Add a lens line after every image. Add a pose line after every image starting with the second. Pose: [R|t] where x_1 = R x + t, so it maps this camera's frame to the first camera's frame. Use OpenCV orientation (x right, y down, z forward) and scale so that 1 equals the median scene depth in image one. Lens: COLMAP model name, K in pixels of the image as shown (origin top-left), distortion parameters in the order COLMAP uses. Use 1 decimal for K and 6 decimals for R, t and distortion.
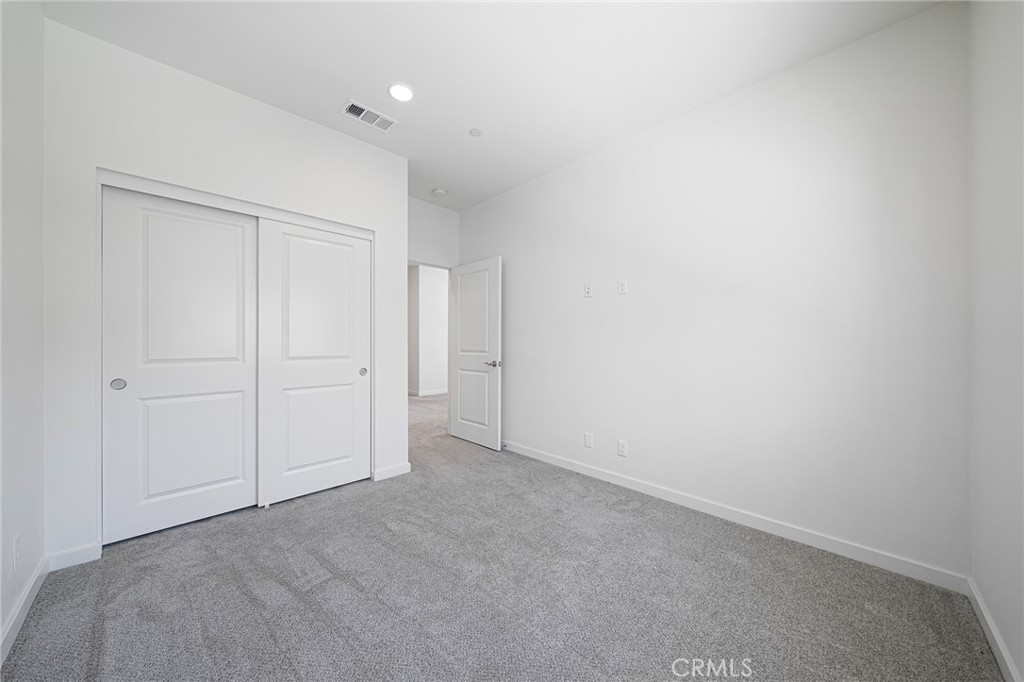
lens RADIAL K [[358.4, 0, 508.4], [0, 358.4, 346.9], [0, 0, 1]] dist [0.000183, -0.000010]
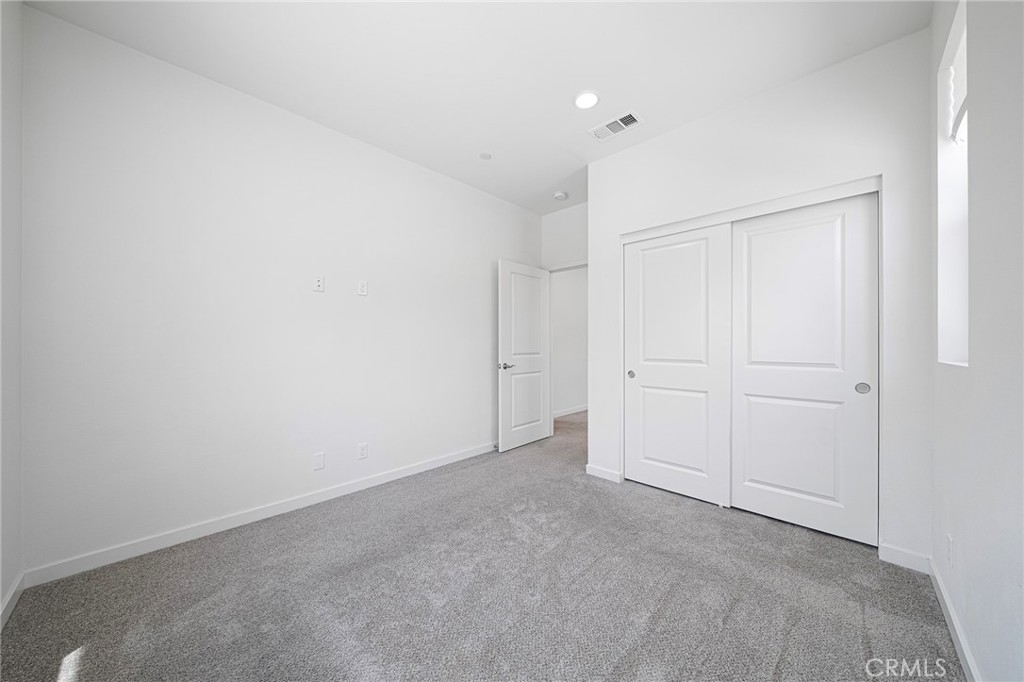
lens RADIAL K [[358.4, 0, 508.4], [0, 358.4, 346.9], [0, 0, 1]] dist [0.000183, -0.000010]
pose [[-0.008439, 0.001243, -0.999964, 0.412330], [-0.002645, 0.999996, 0.001265, -0.011011], [0.999961, 0.002656, -0.008436, 0.489783]]
